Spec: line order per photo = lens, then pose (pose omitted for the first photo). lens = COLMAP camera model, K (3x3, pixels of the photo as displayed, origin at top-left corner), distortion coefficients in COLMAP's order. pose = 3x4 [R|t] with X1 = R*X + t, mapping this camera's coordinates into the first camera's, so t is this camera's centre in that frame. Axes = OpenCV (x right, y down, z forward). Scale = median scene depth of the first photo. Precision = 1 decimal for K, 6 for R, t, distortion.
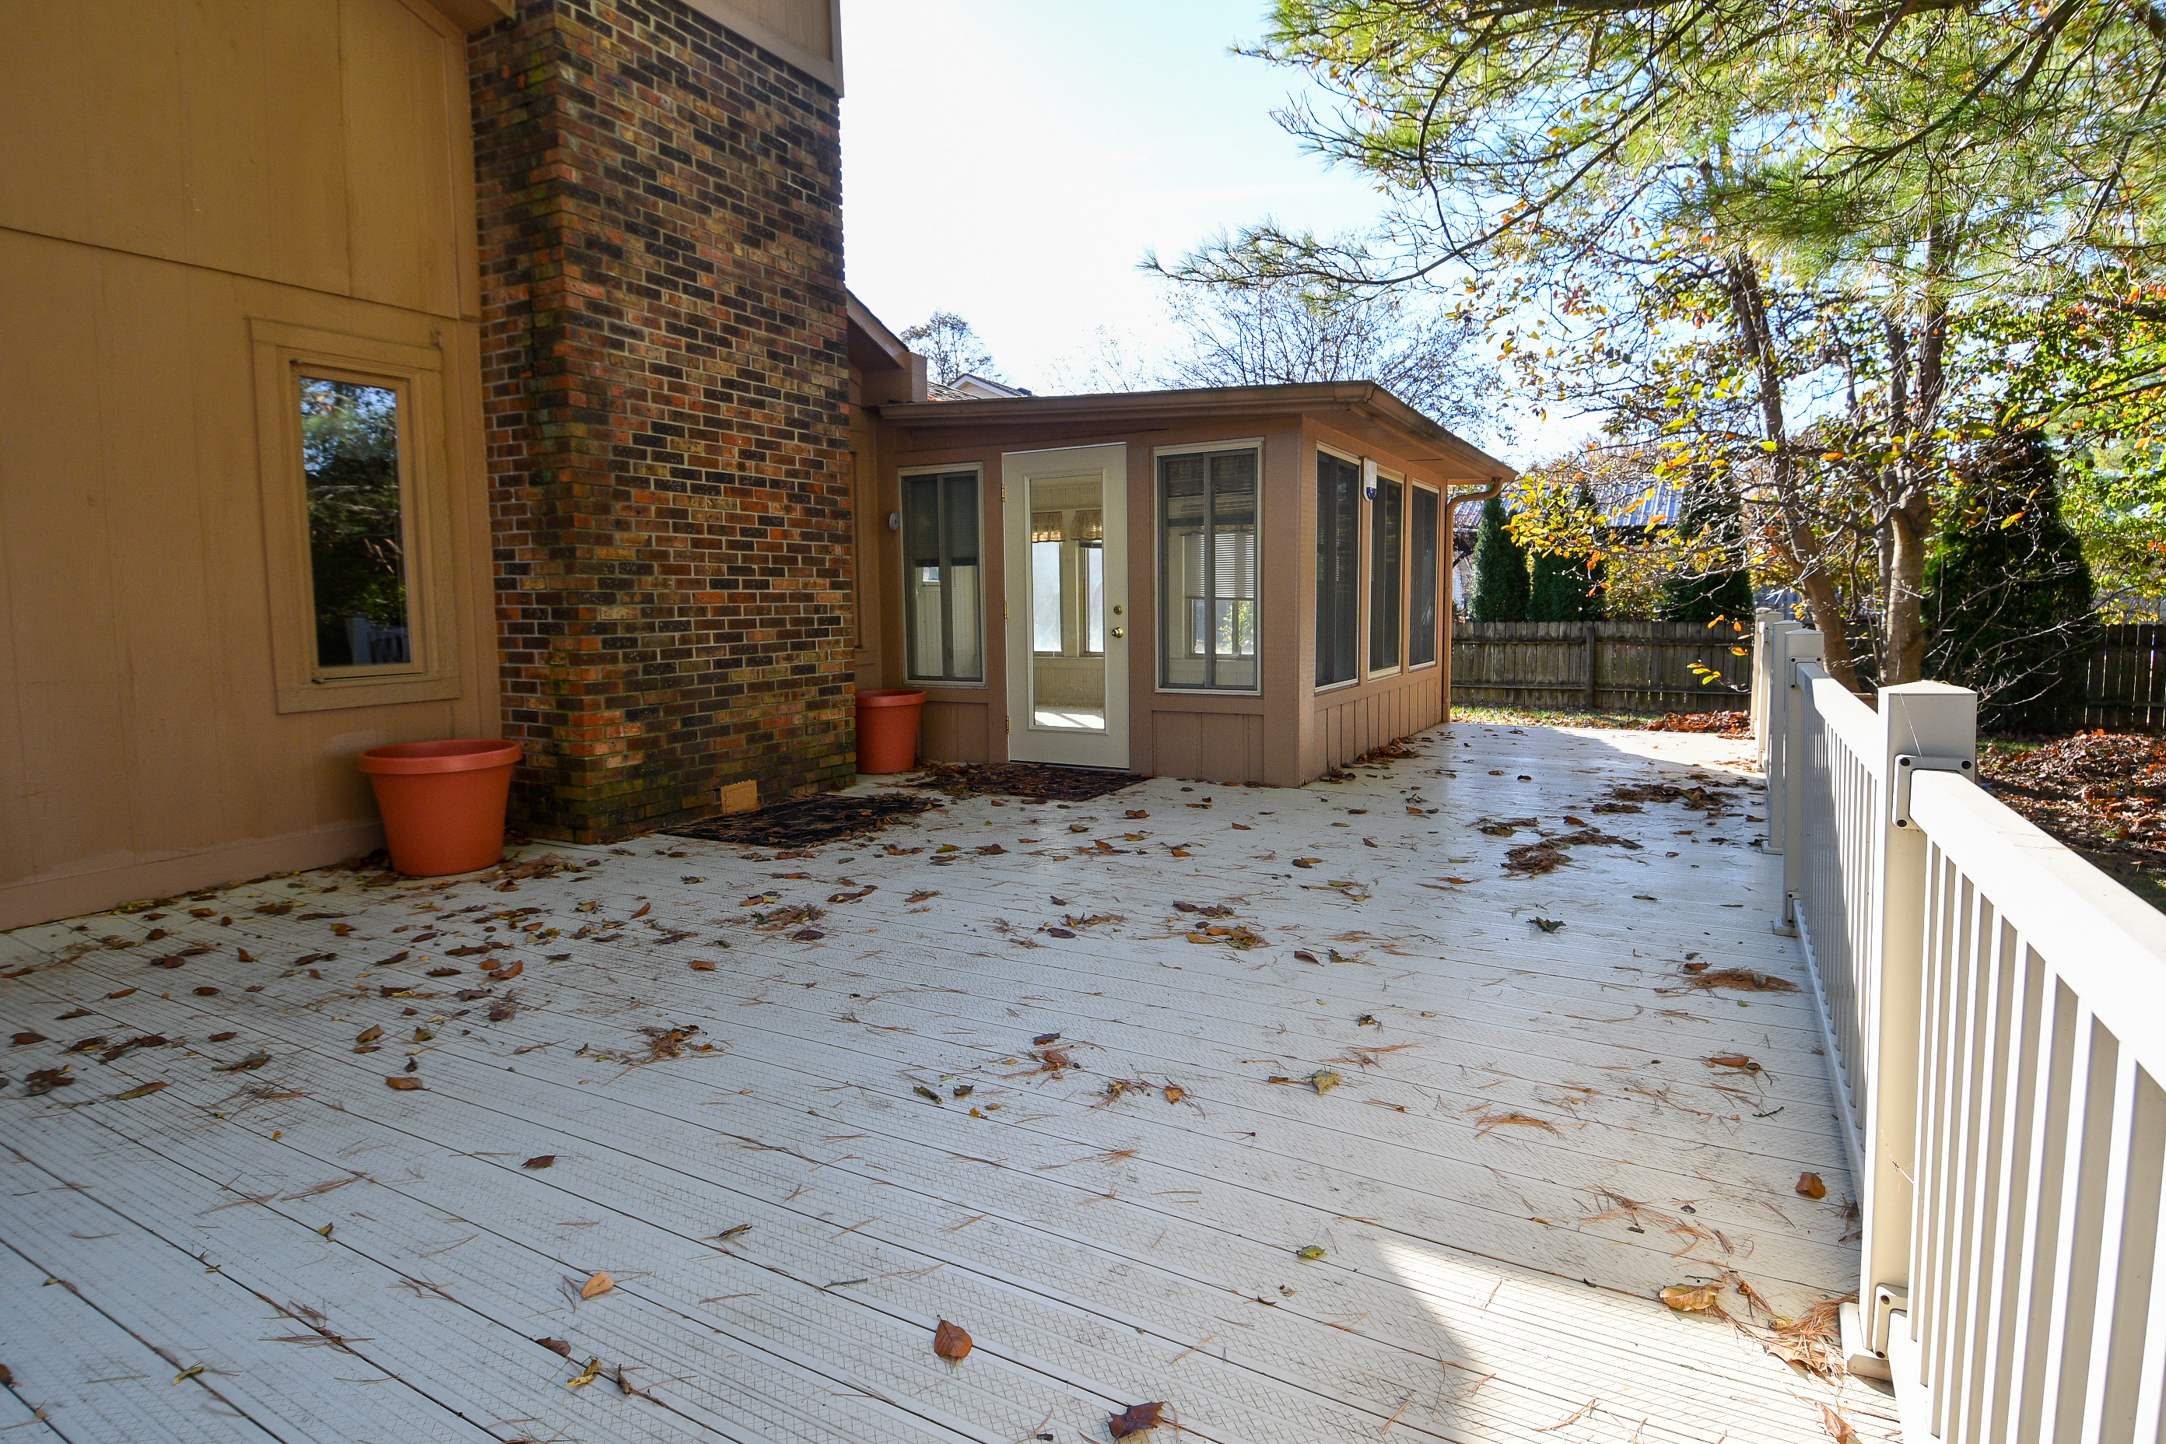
lens RADIAL K [[1133.2, 0, 1085.3], [0, 1133.2, 729.5], [0, 0, 1]] dist [0.028863, -0.031620]
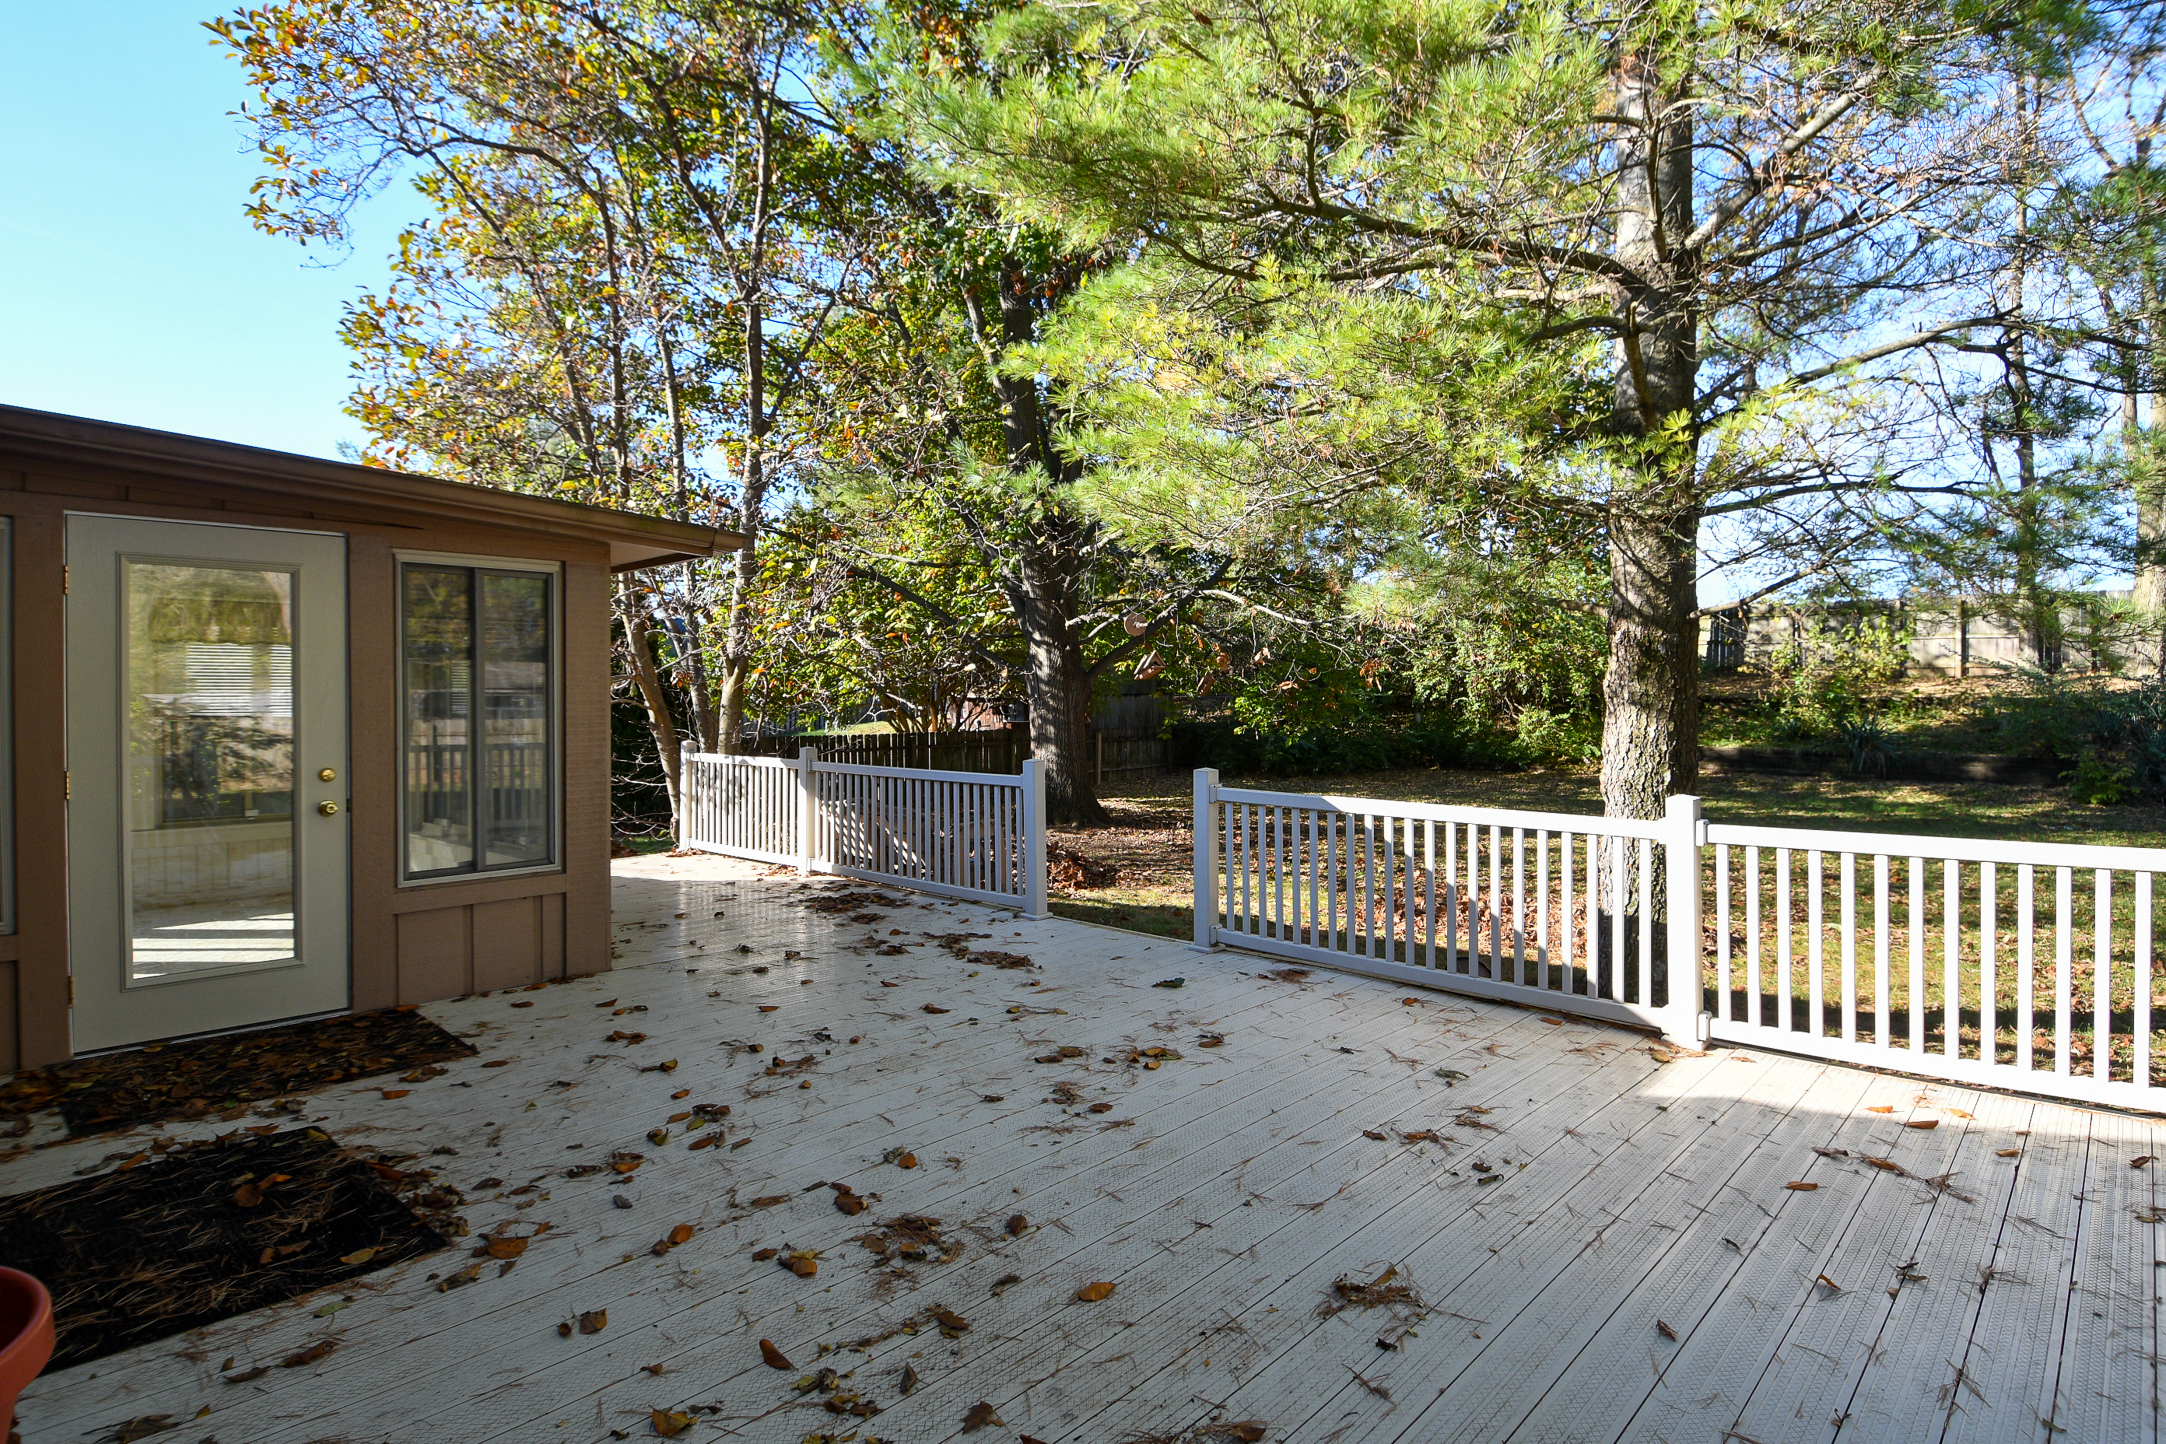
lens RADIAL K [[1133.2, 0, 1112.4], [0, 1133.2, 708.7], [0, 0, 1]] dist [0.028863, -0.031620]
pose [[0.220322, -0.002090, 0.975425, -1.035819], [0.108880, 0.993801, -0.022464, -0.152971], [-0.969331, 0.111153, 0.219184, 0.756286]]
